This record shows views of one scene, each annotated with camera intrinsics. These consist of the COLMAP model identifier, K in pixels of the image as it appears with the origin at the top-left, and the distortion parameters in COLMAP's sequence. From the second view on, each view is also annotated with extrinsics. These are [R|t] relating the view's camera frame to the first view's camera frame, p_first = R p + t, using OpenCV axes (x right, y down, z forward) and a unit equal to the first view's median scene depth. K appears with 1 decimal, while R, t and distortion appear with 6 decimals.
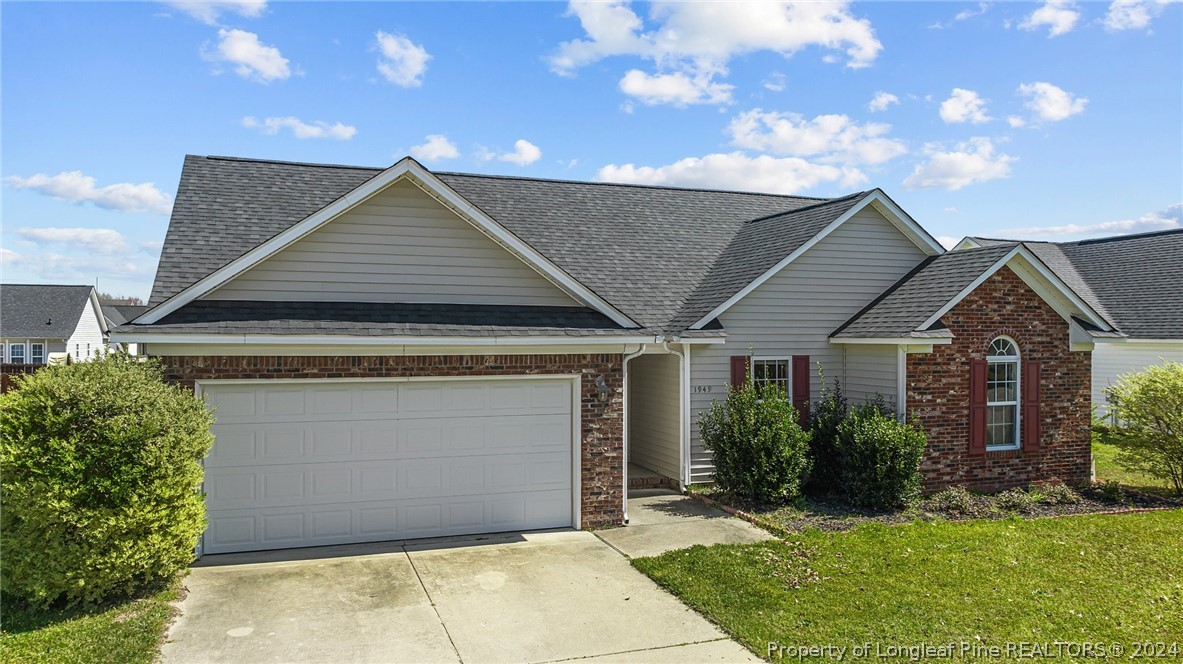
lens RADIAL K [[842.6, 0, 593.3], [0, 842.6, 327.2], [0, 0, 1]] dist [-0.021089, 0.009738]
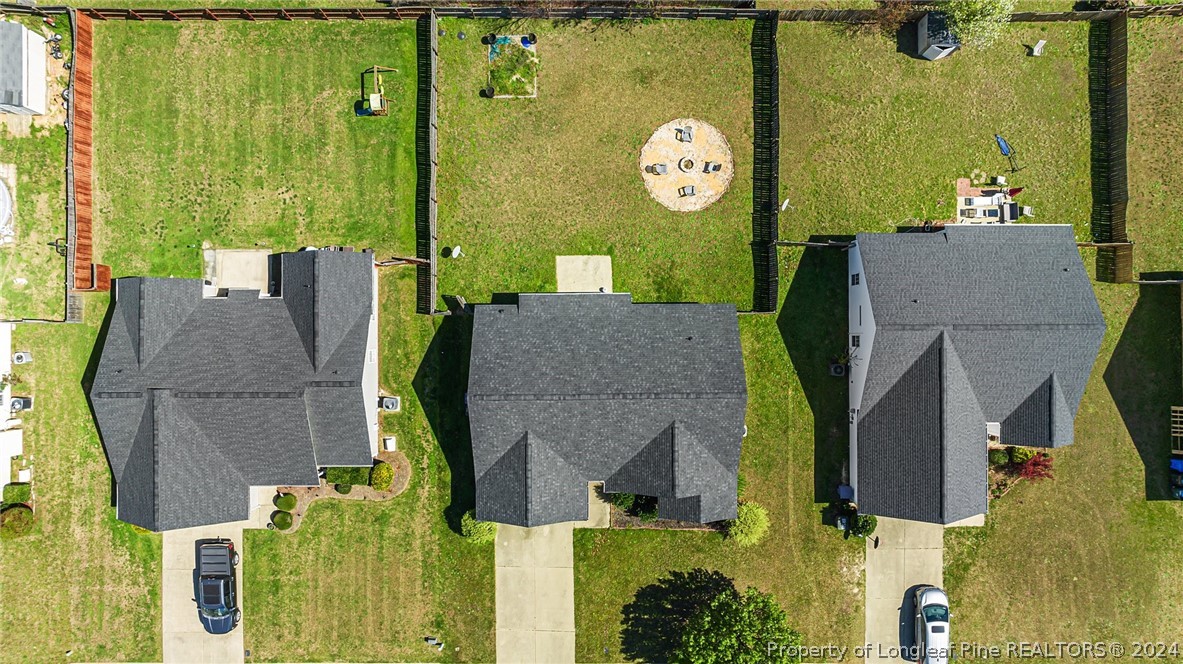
lens RADIAL K [[842.6, 0, 593.1], [0, 842.6, 333.5], [0, 0, 1]] dist [-0.021089, 0.009738]
pose [[0.941897, 0.335771, 0.009331, -0.289616], [-0.006362, -0.009943, 0.999930, -4.819421], [0.335841, -0.941891, -0.007230, 2.162307]]
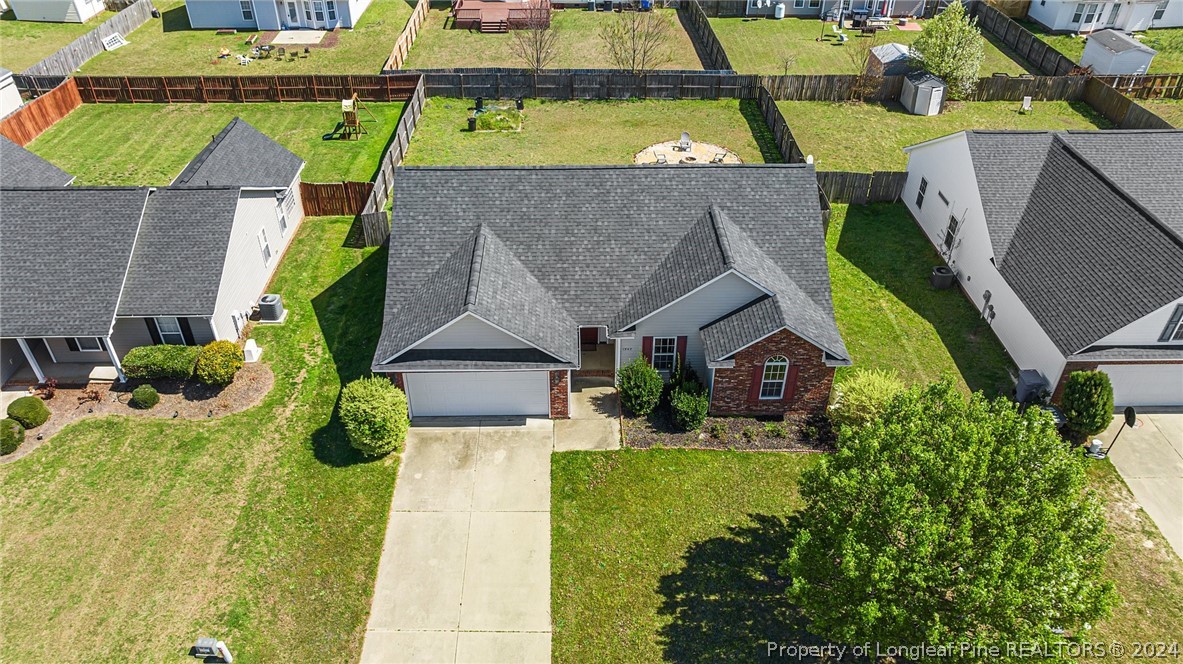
lens RADIAL K [[842.6, 0, 594.8], [0, 842.6, 324.7], [0, 0, 1]] dist [-0.021089, 0.009738]
pose [[0.949577, 0.189682, -0.249647, 0.762871], [-0.004249, 0.803951, 0.594680, -1.649509], [0.313505, -0.563634, 0.764220, -0.803633]]
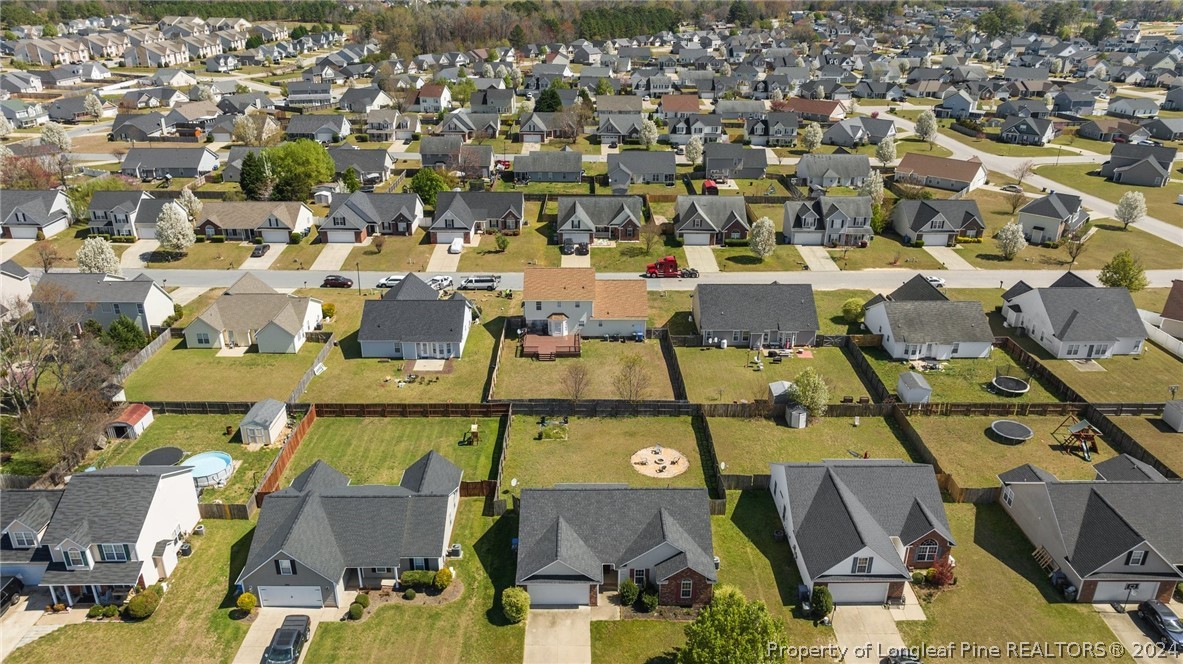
lens RADIAL K [[842.6, 0, 595.1], [0, 842.6, 323.8], [0, 0, 1]] dist [-0.021089, 0.009738]
pose [[0.945134, 0.133632, -0.298100, 1.634703], [-0.002040, 0.914904, 0.403667, -4.253832], [0.326675, -0.380911, 0.864980, -3.561800]]
